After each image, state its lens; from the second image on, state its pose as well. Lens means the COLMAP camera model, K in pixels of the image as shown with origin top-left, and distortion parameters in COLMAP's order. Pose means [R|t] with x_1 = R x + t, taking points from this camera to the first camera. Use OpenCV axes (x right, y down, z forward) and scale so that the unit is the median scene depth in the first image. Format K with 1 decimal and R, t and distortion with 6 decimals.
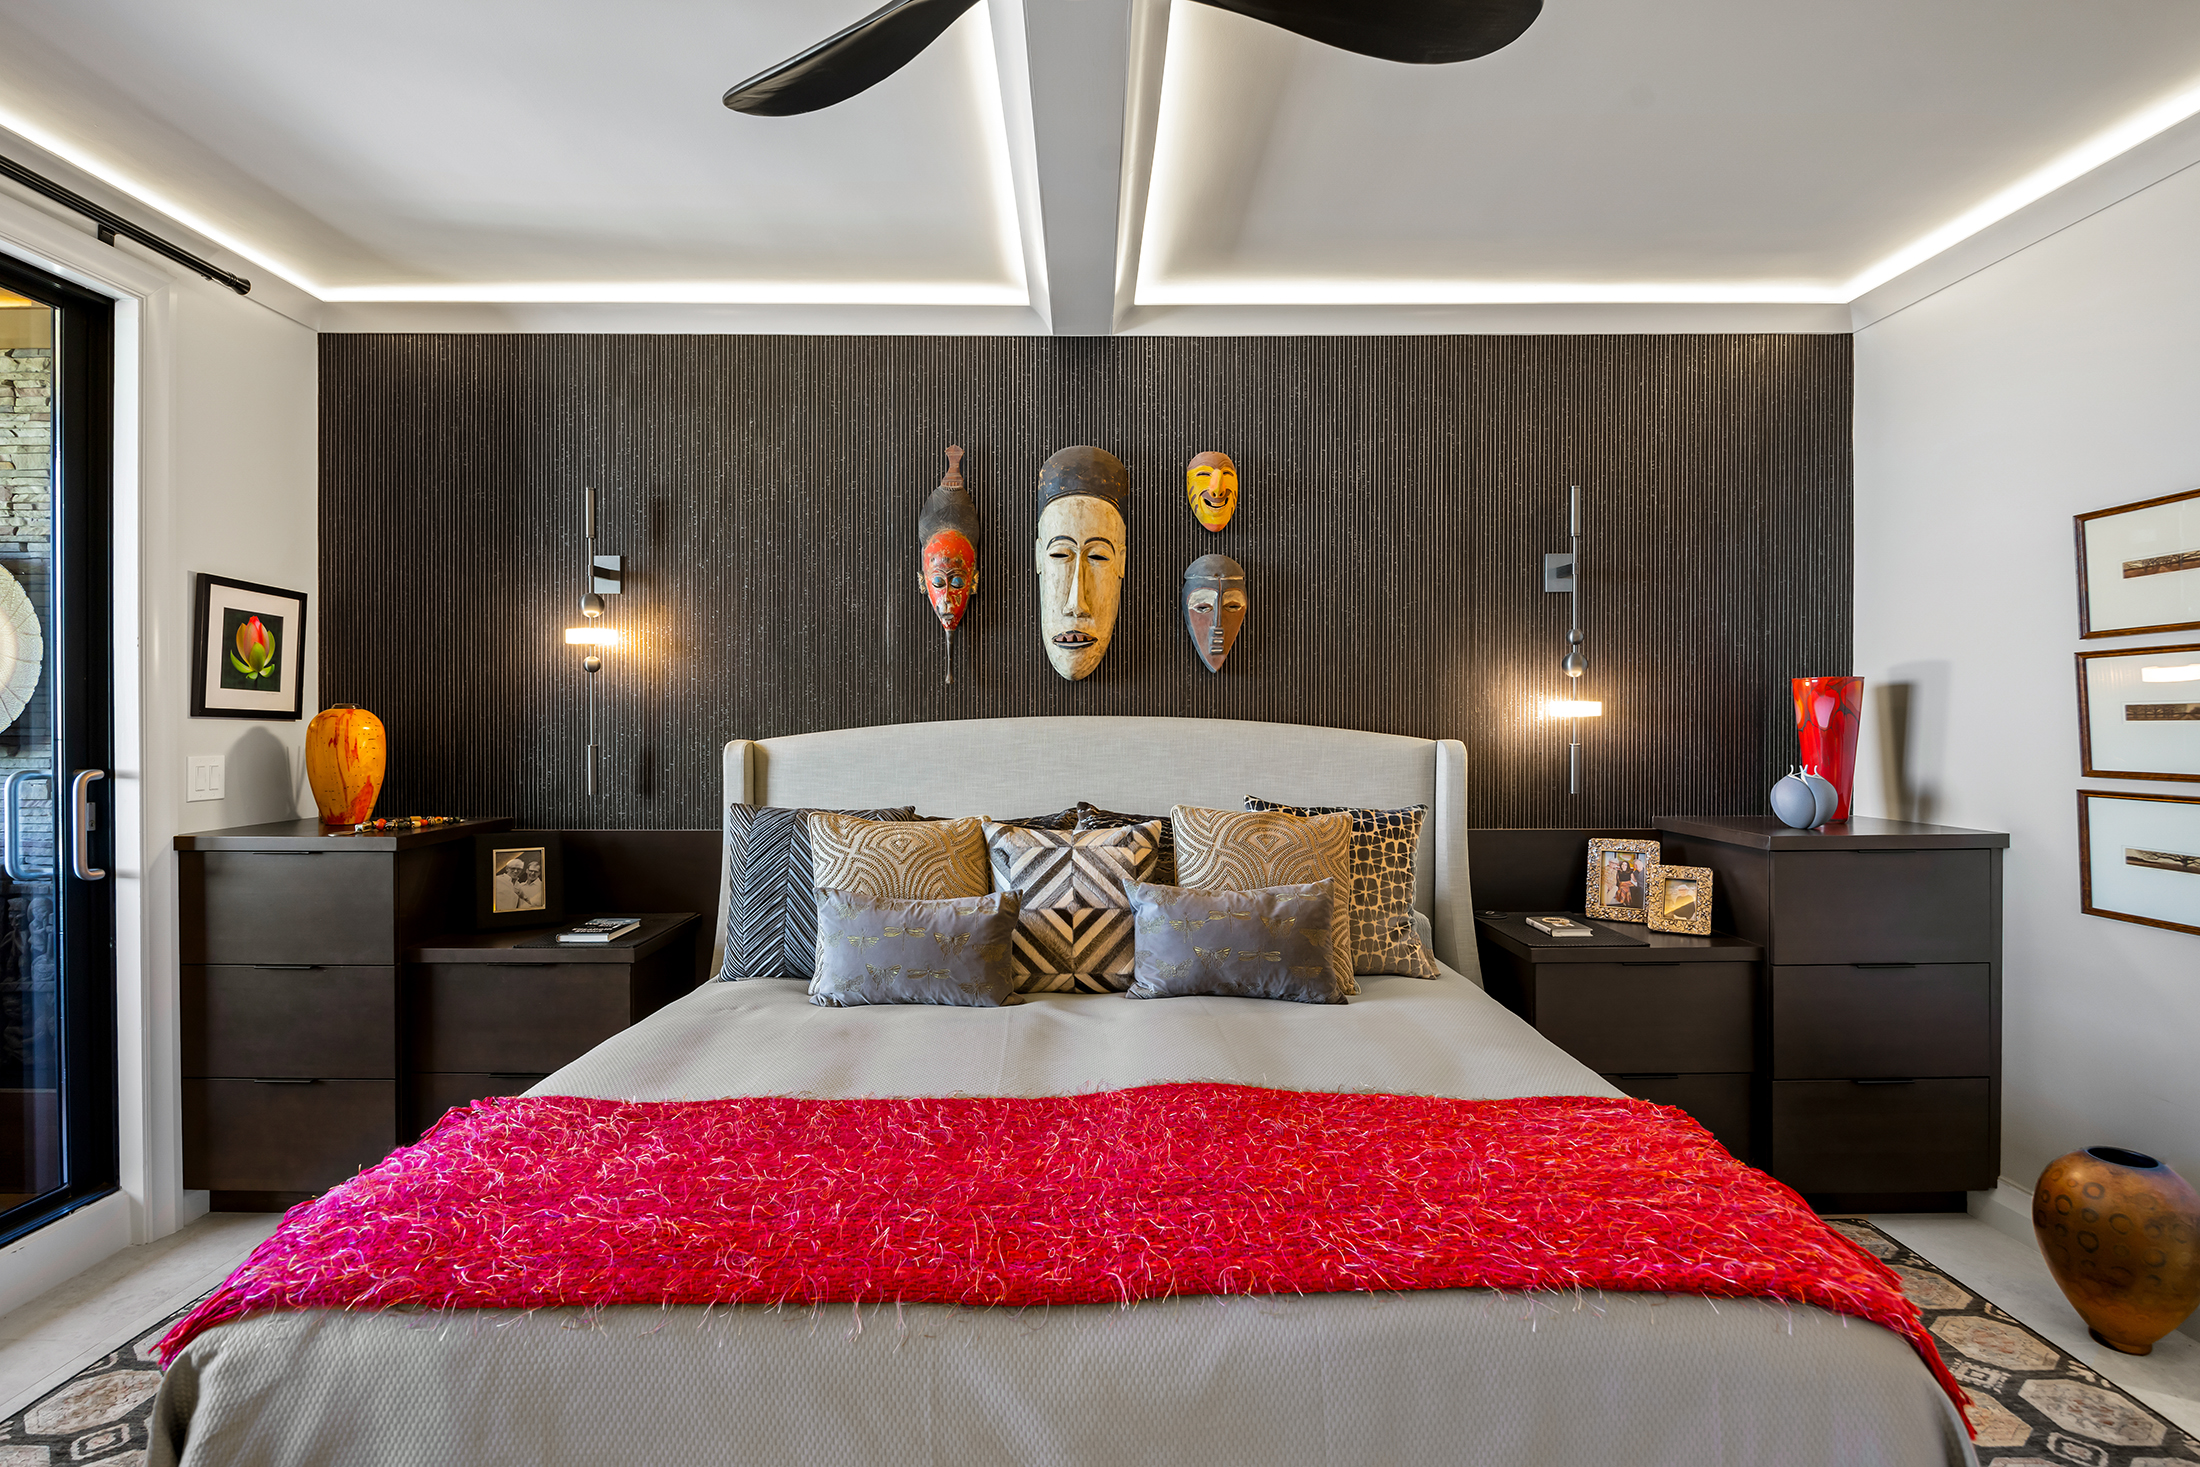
lens RADIAL K [[1060.9, 0, 1094.1], [0, 1060.9, 727.8], [0, 0, 1]] dist [-0.015313, 0.002863]
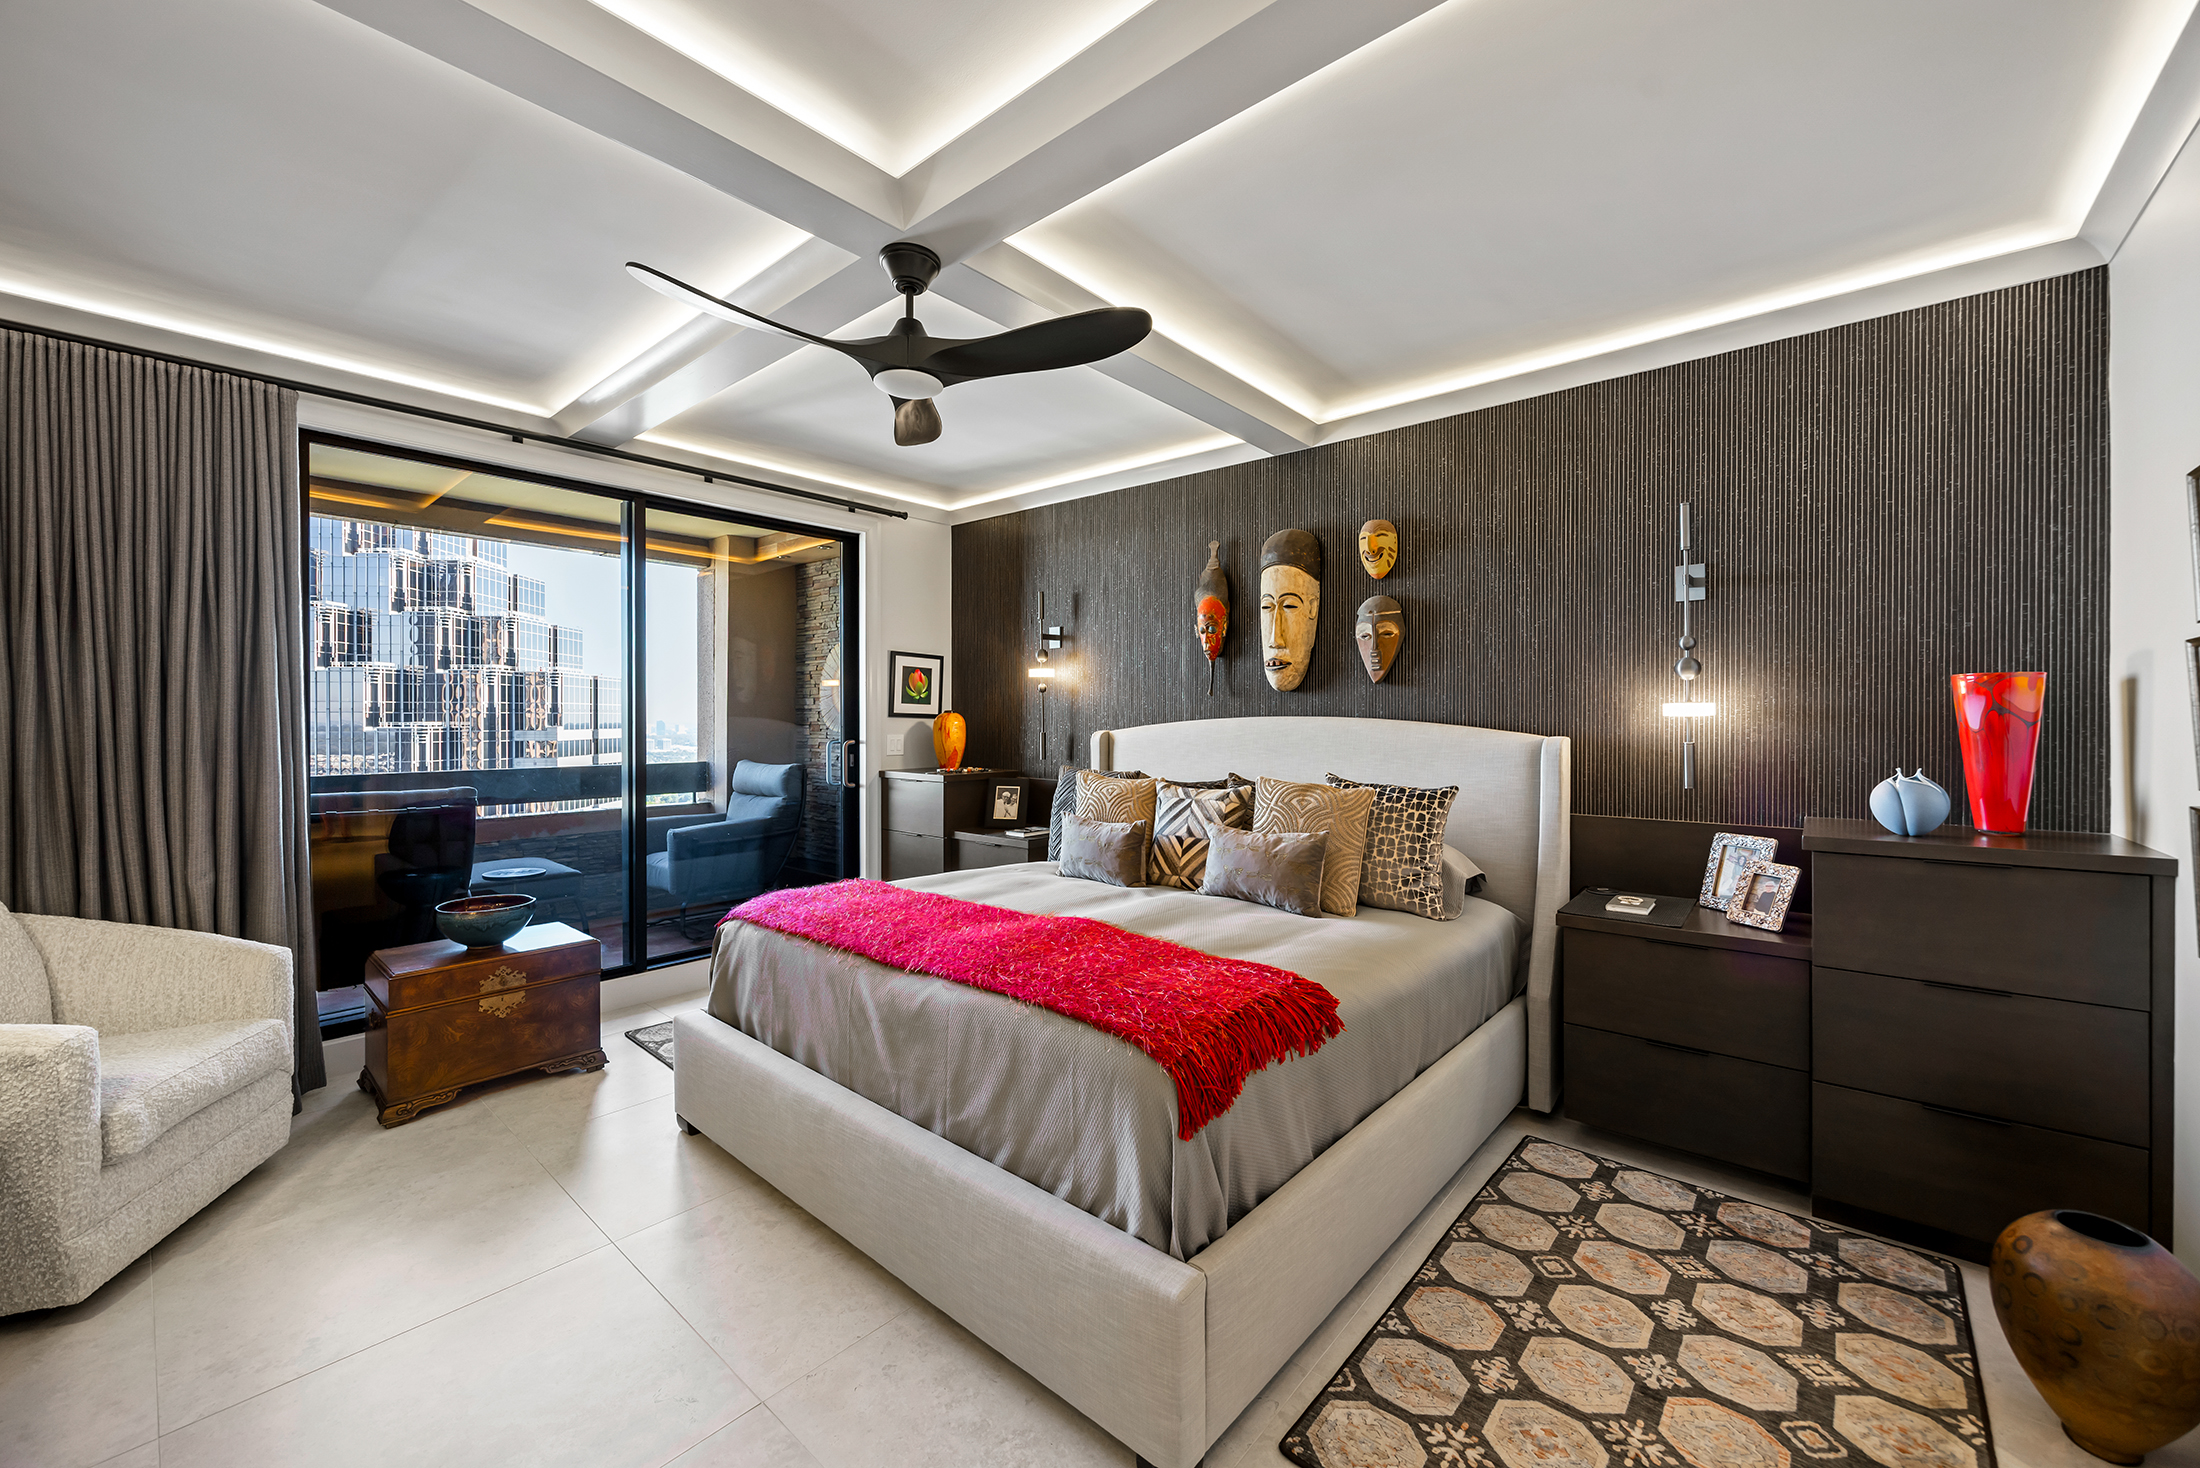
lens RADIAL K [[863.4, 0, 1096.1], [0, 863.4, 719.5], [0, 0, 1]] dist [-0.006212, 0.000860]
pose [[0.749080, 0.002402, -0.662475, 0.594612], [-0.004247, 0.999990, -0.001176, -0.004112], [0.662466, 0.003695, 0.749083, -0.058040]]
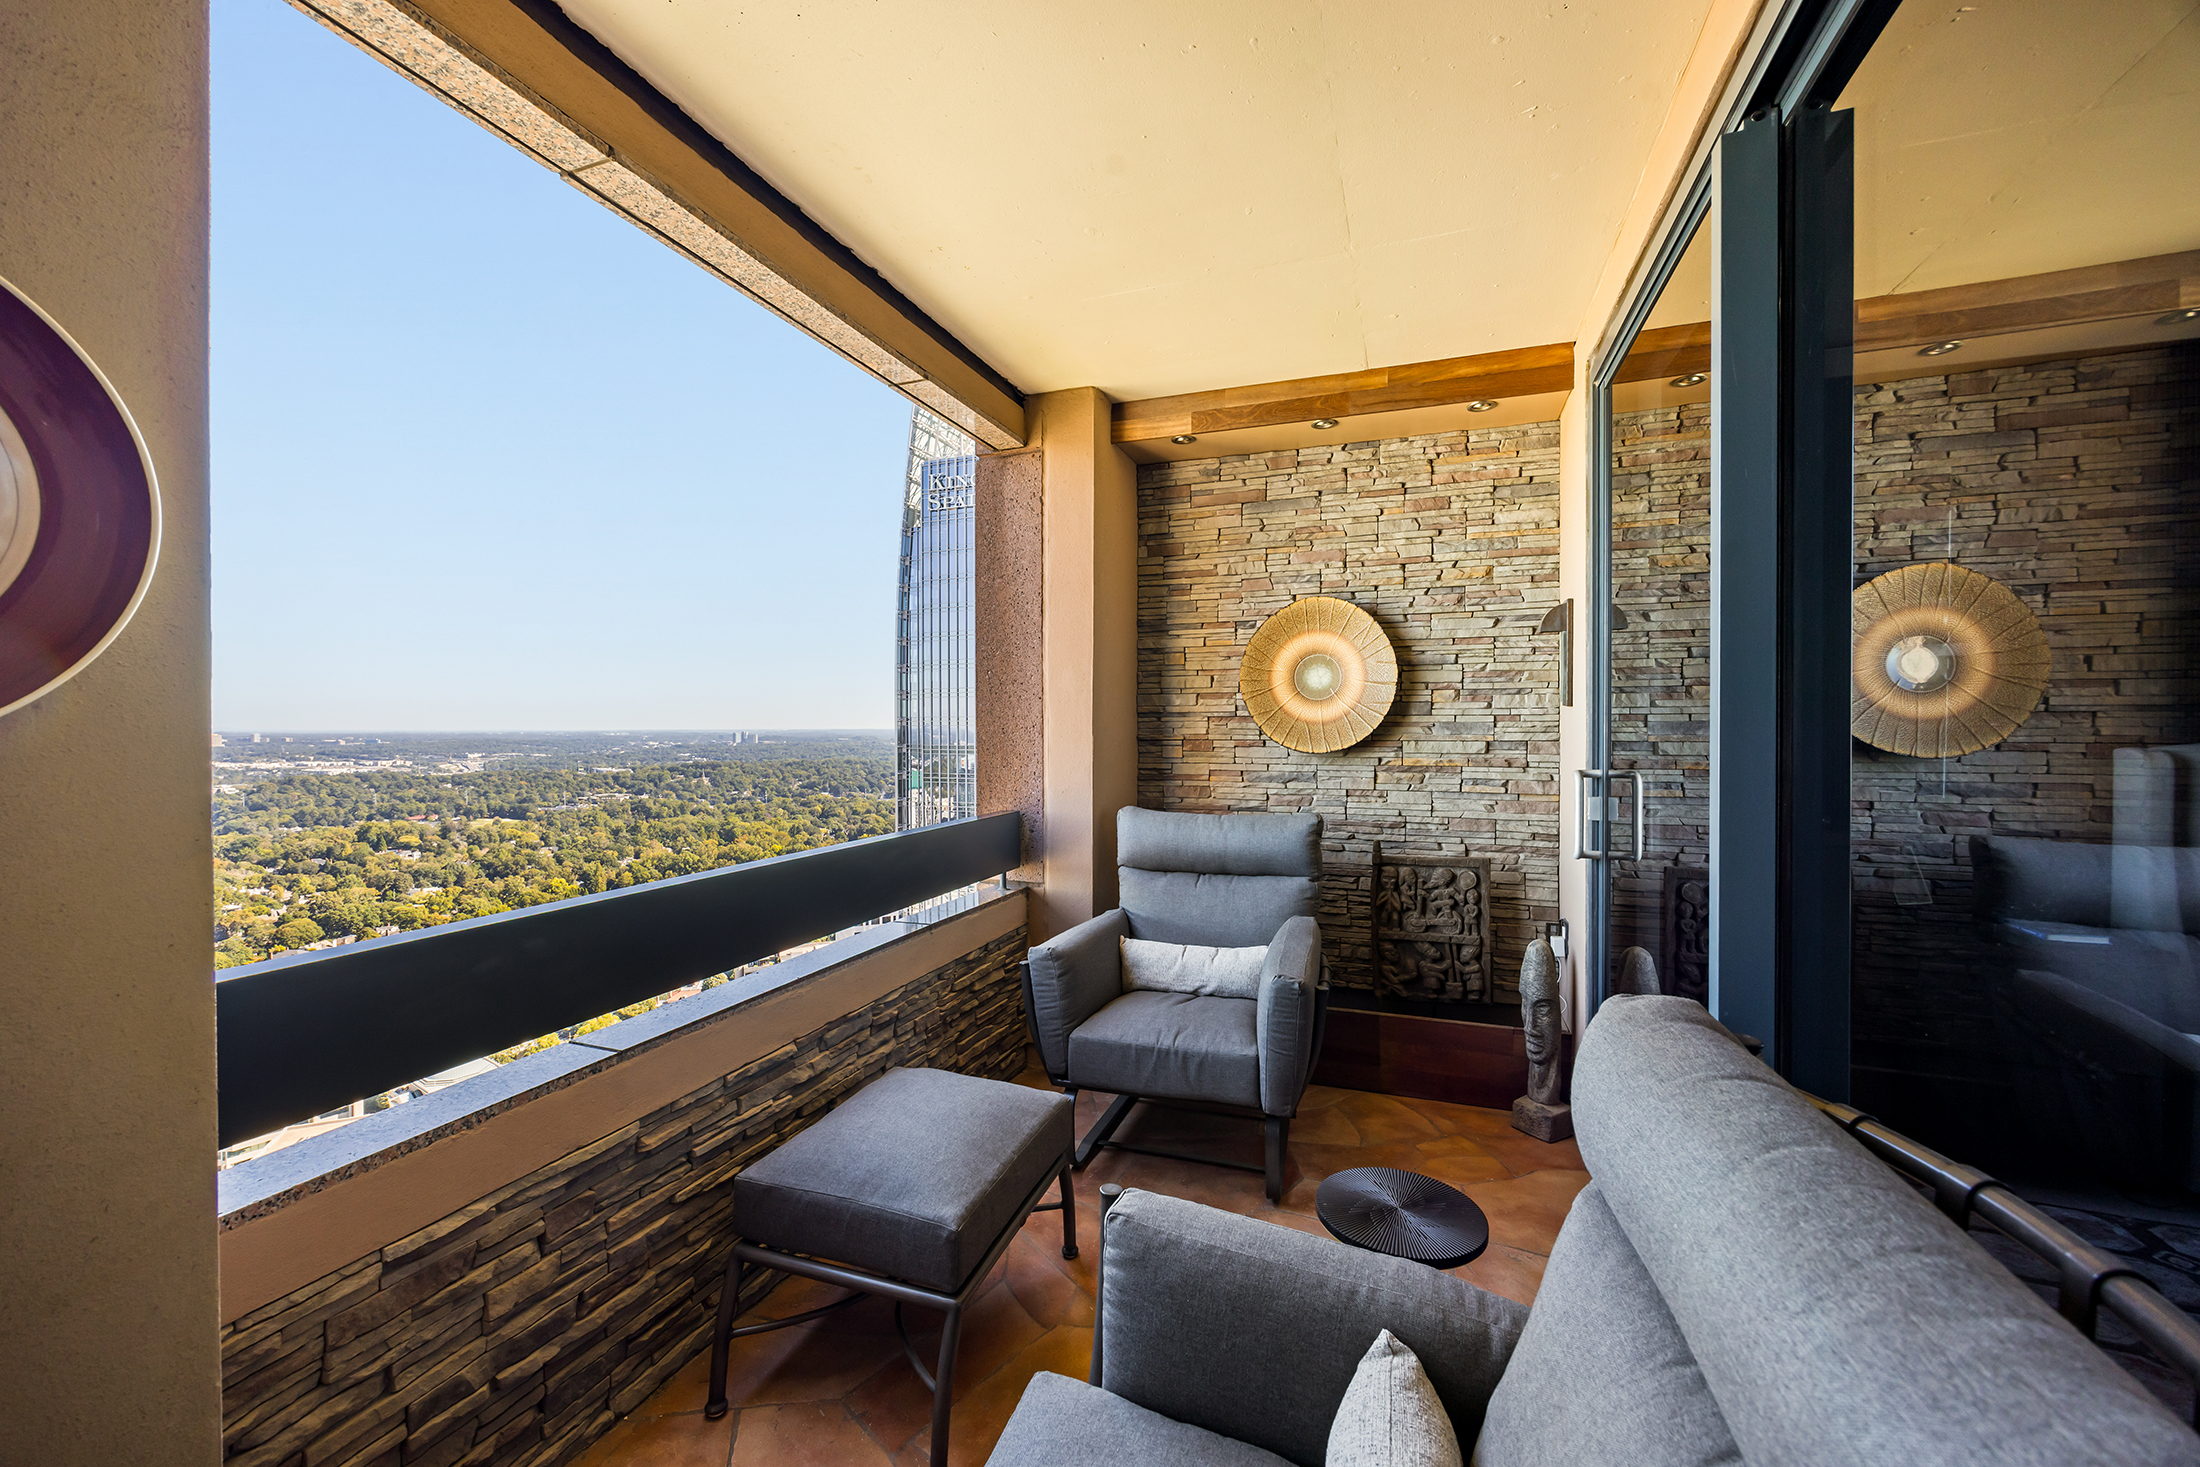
lens RADIAL K [[844.8, 0, 1086.0], [0, 844.8, 736.4], [0, 0, 1]] dist [-0.005746, 0.000906]
pose [[0.930609, 0.004583, -0.365986, -1.010139], [-0.001748, 0.999966, 0.008077, -0.005556], [0.366011, -0.006877, 0.930585, -0.107338]]
